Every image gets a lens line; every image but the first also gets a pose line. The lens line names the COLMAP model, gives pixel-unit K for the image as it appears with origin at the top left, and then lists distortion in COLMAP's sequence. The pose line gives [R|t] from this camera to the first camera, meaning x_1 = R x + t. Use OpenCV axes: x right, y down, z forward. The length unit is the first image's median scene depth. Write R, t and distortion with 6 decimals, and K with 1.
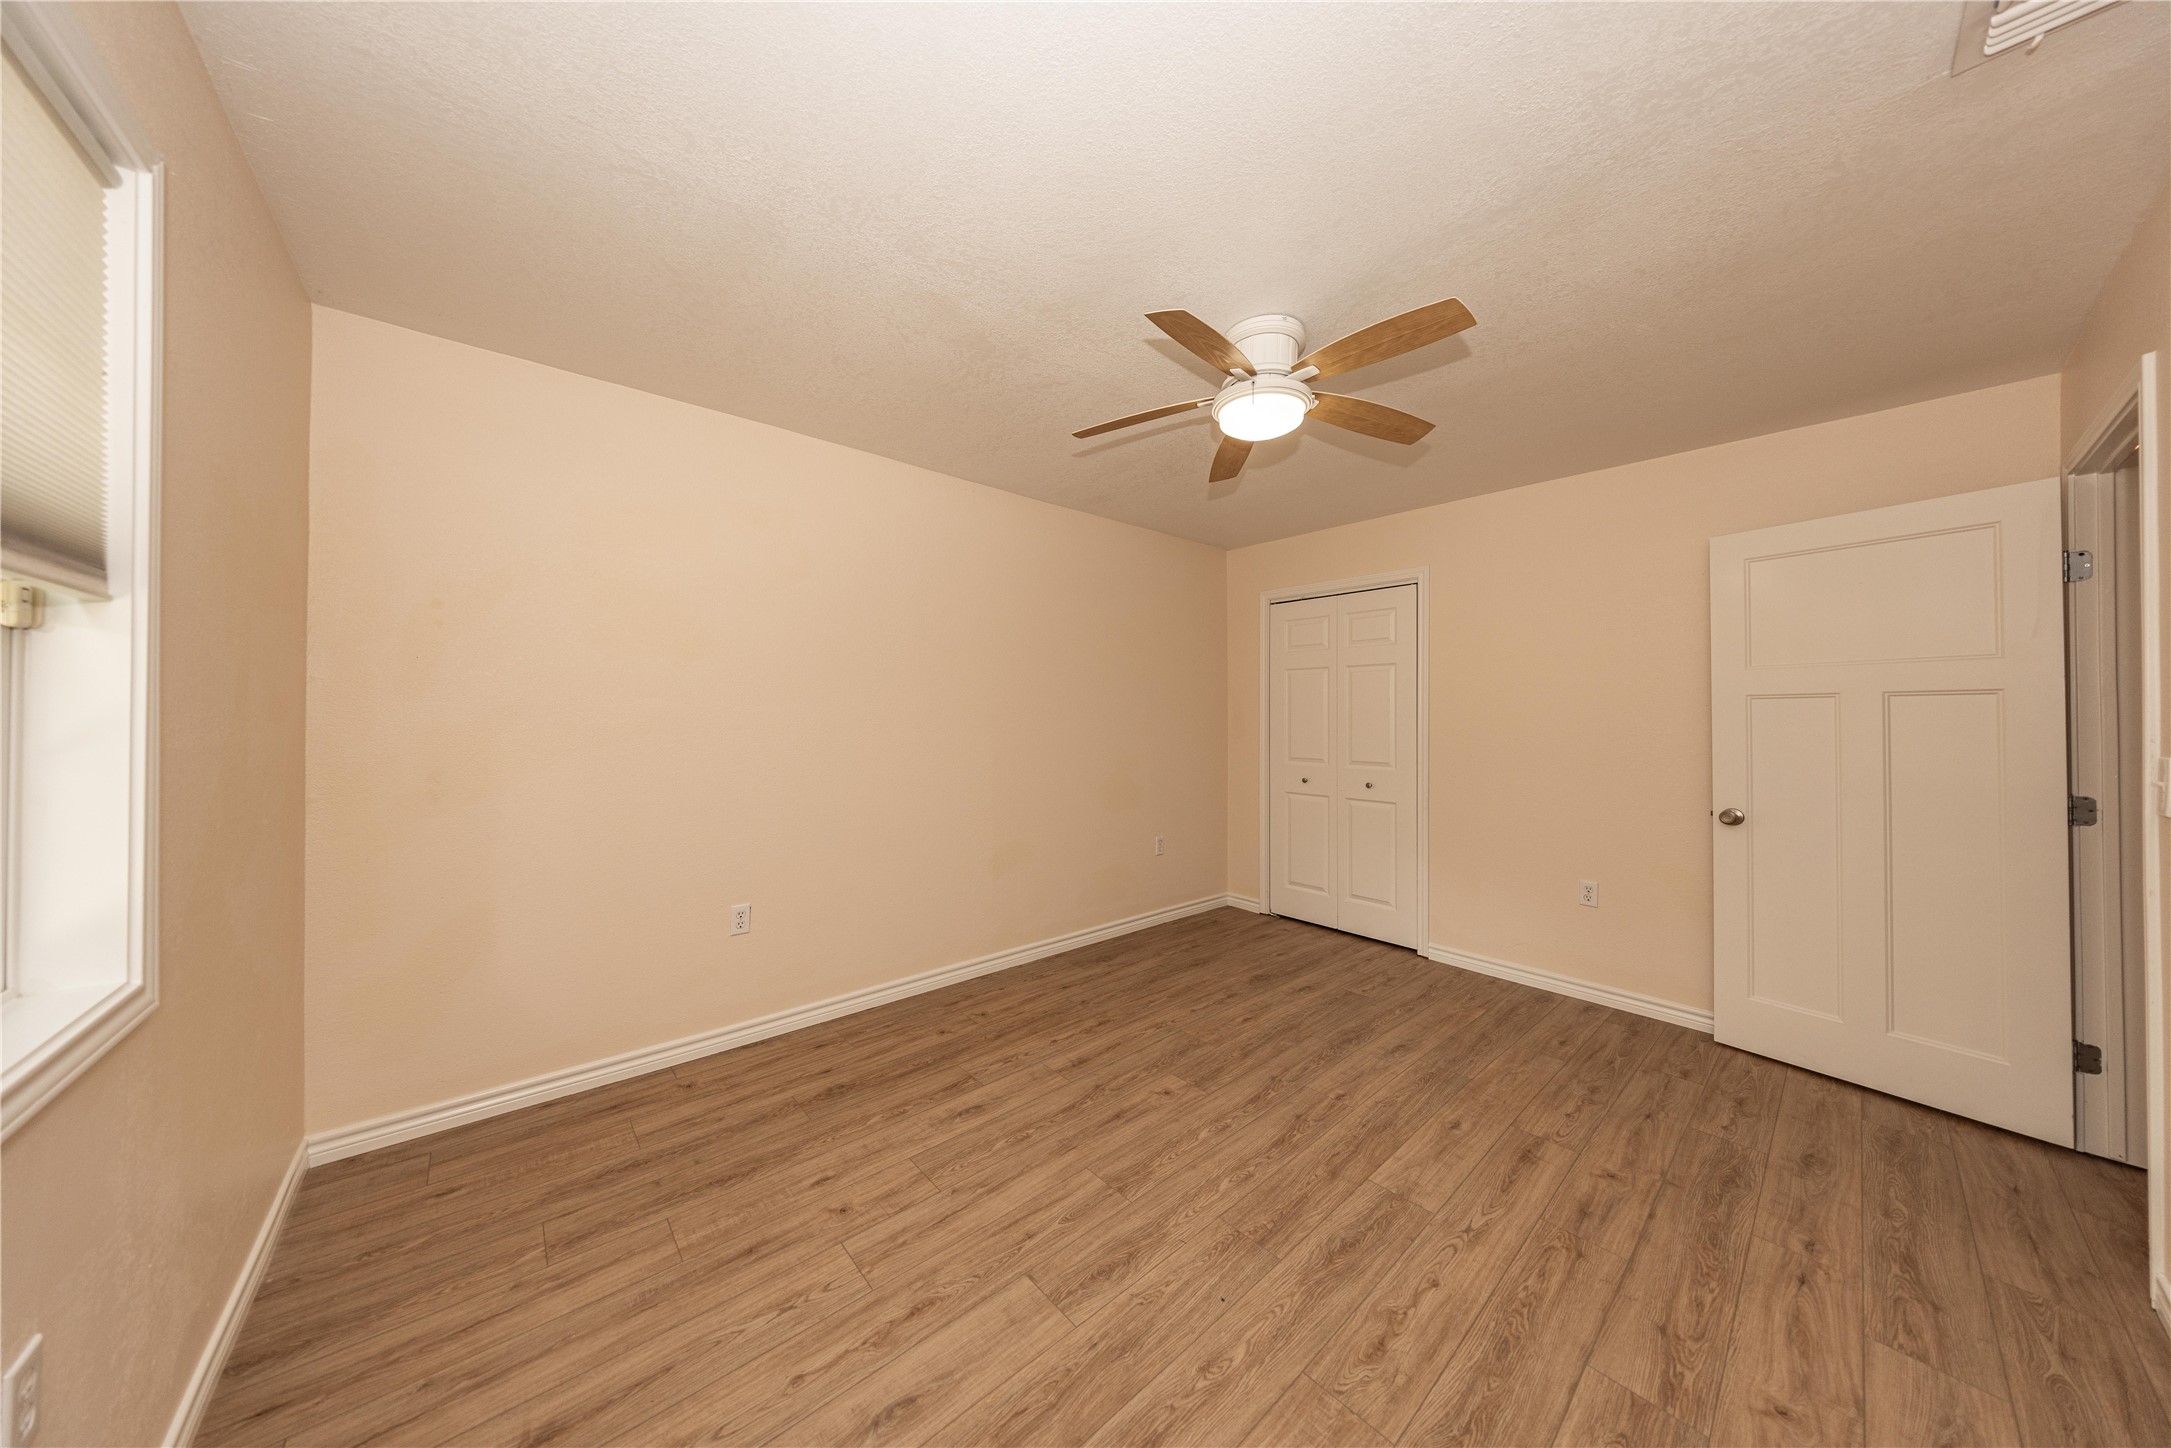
lens RADIAL K [[688.4, 0, 1076.3], [0, 688.4, 716.3], [0, 0, 1]] dist [-0.000346, -0.000035]
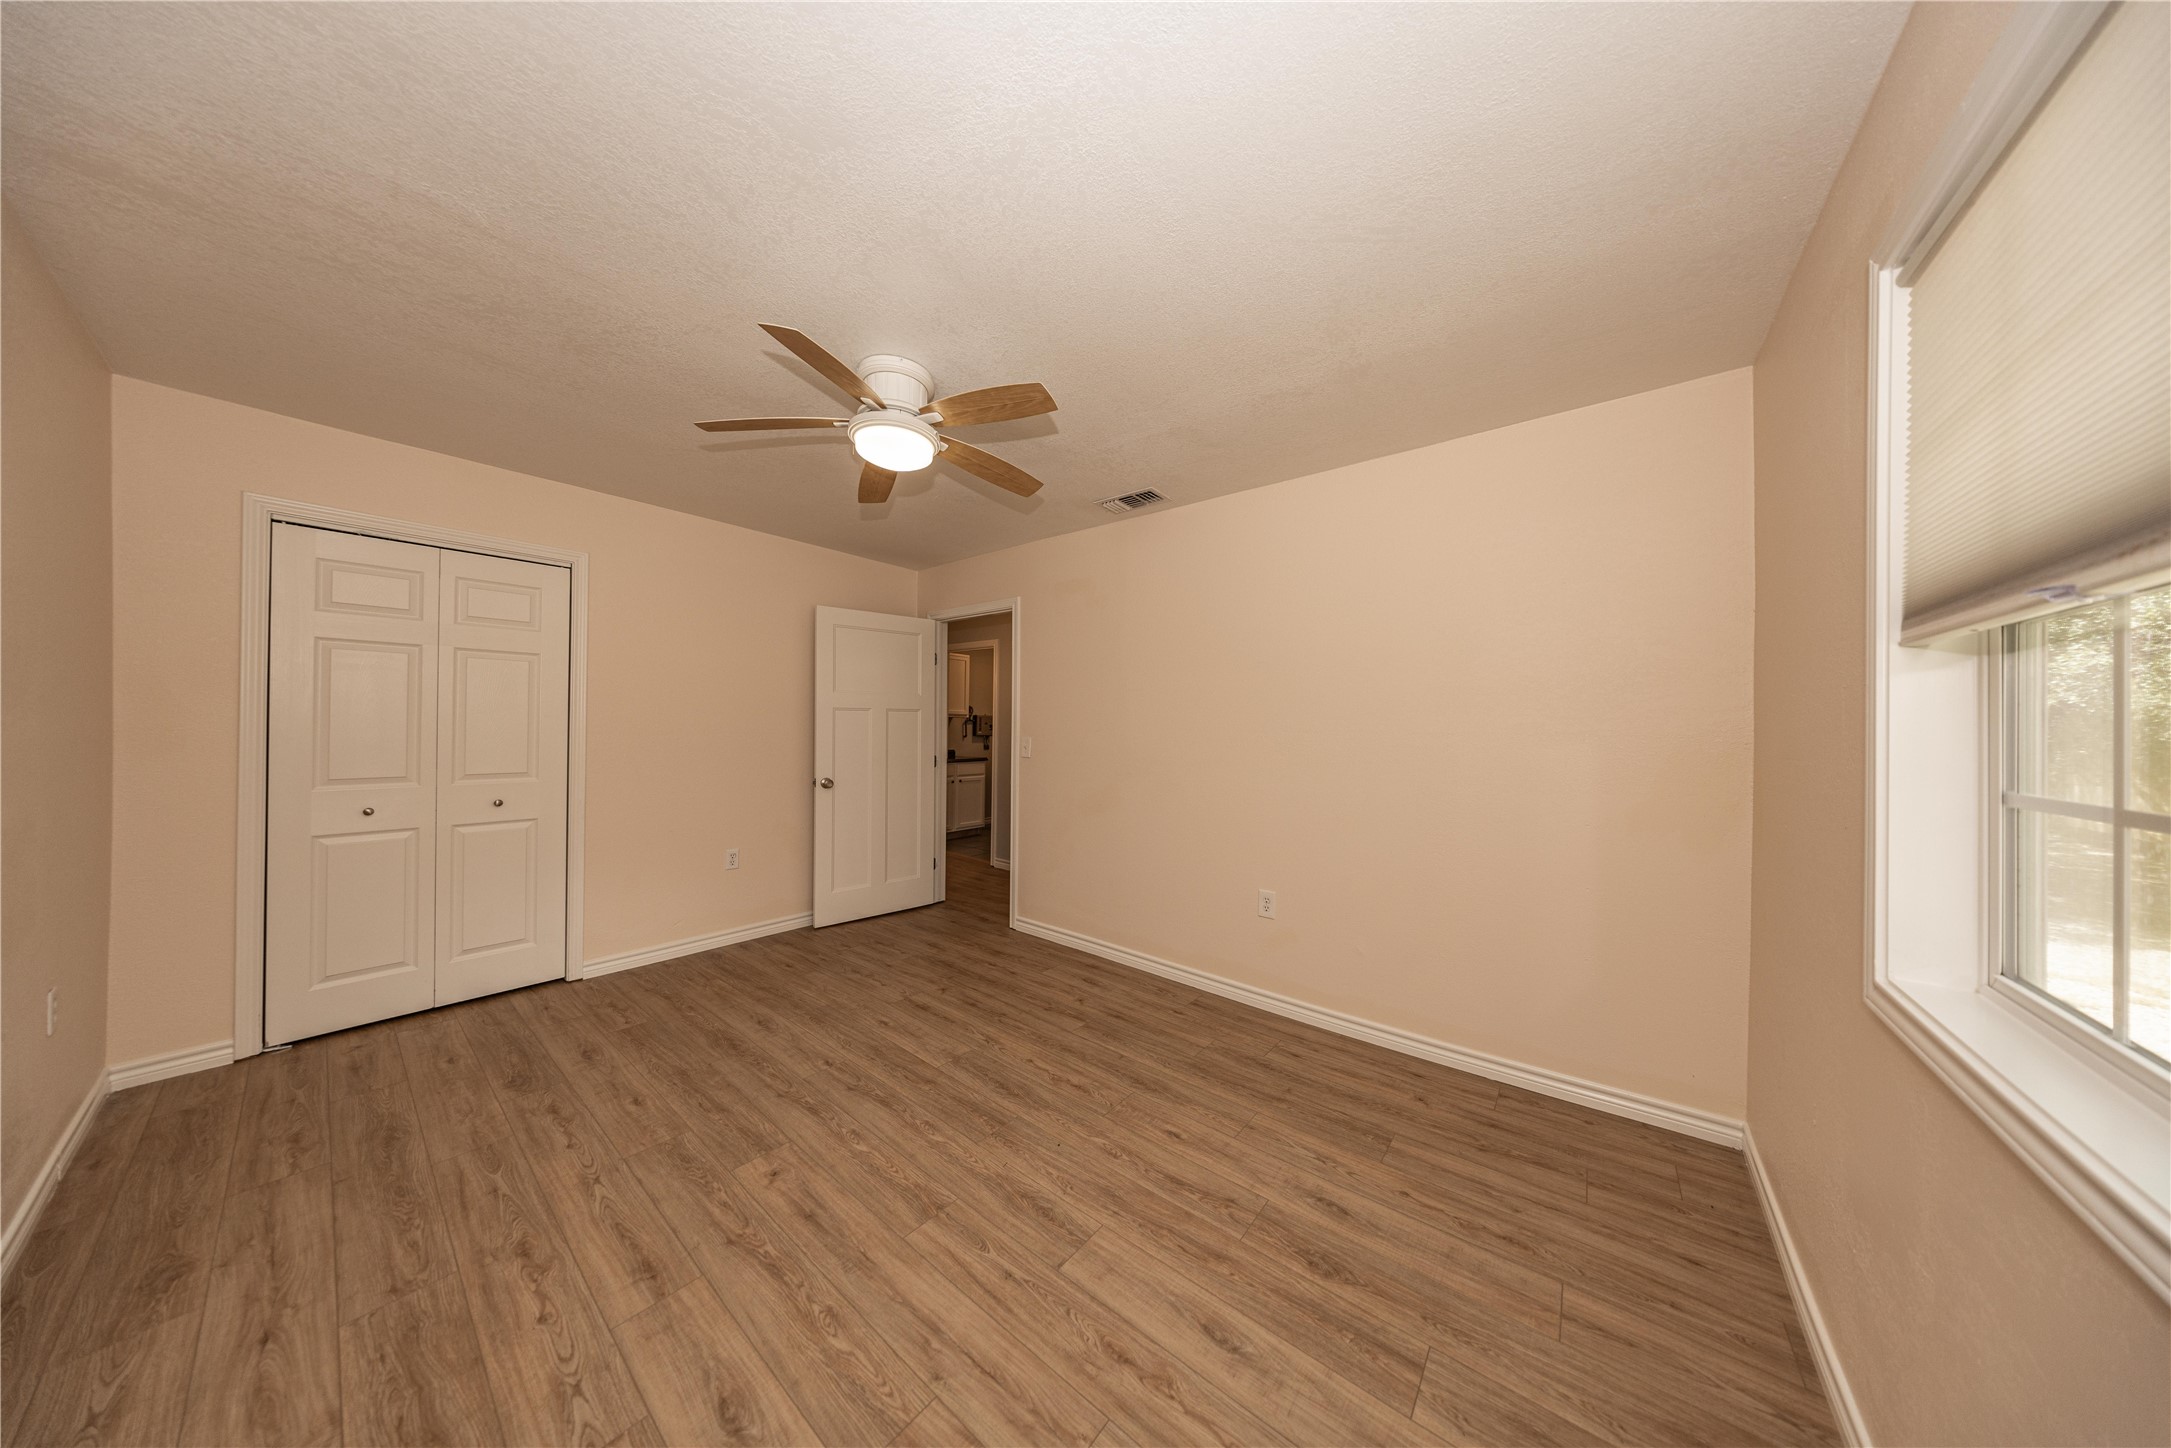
lens RADIAL K [[637.4, 0, 1070.8], [0, 637.4, 720.2], [0, 0, 1]] dist [0.000882, -0.000004]
pose [[-0.163452, -0.003303, 0.986546, -0.782104], [-0.012122, 0.999926, 0.001340, -0.010777], [-0.986477, -0.011740, -0.163480, 0.881763]]
